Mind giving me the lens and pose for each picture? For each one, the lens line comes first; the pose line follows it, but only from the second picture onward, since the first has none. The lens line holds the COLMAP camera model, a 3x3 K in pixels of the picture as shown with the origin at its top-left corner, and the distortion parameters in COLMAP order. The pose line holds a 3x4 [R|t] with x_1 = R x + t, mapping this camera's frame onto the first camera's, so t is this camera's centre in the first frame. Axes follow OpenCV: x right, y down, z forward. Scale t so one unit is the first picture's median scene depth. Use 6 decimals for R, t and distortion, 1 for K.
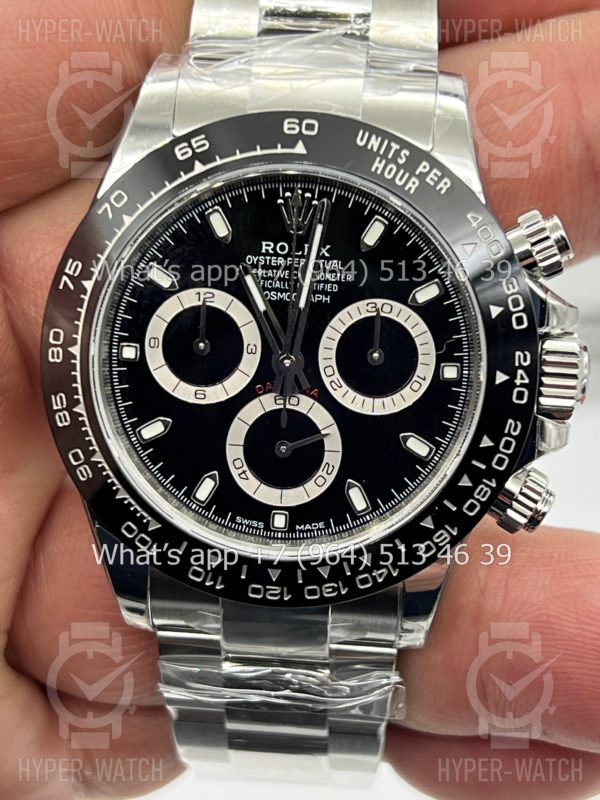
lens RADIAL K [[1878.1, 0, 300.0], [0, 1878.1, 400.0], [0, 0, 1]] dist [0.139382, 0.779116]
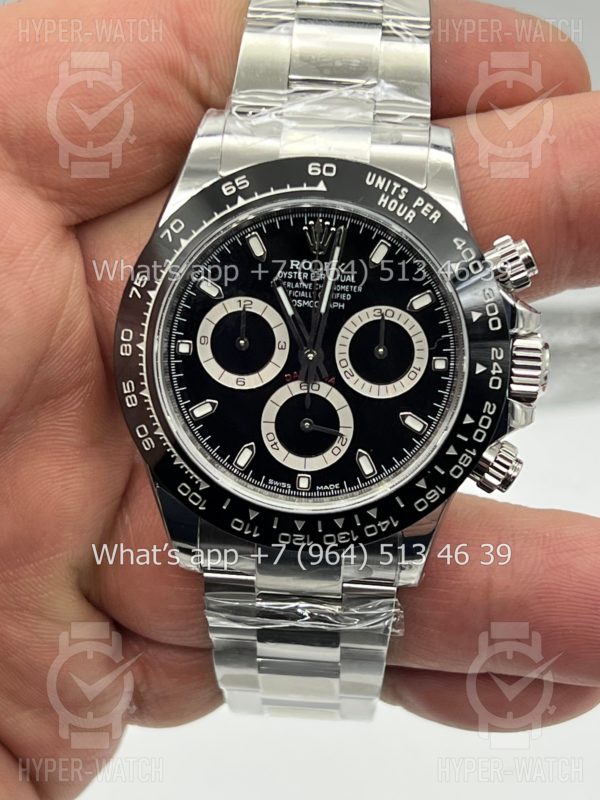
lens RADIAL K [[1878.1, 0, 300.0], [0, 1878.1, 400.0], [0, 0, 1]] dist [0.139382, 0.779116]
pose [[0.999950, 0.002077, 0.009740, -0.025849], [-0.002078, 0.999998, 0.000065, 0.009203], [-0.009740, -0.000086, 0.999953, -0.256514]]
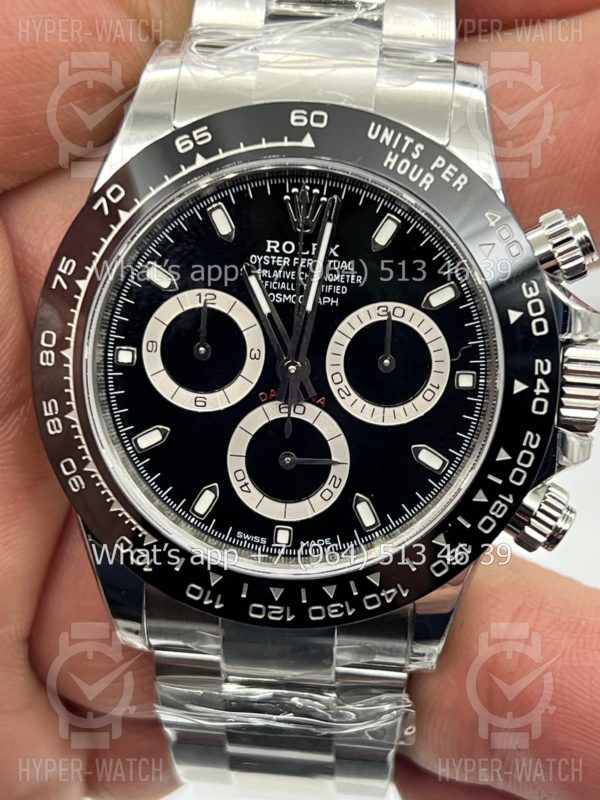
lens RADIAL K [[1878.1, 0, 300.0], [0, 1878.1, 400.0], [0, 0, 1]] dist [0.139382, 0.779116]
pose [[0.999868, 0.009367, -0.013310, 0.009630], [-0.009378, 0.999956, -0.000784, -0.003560], [0.013302, 0.000909, 0.999911, 0.057530]]
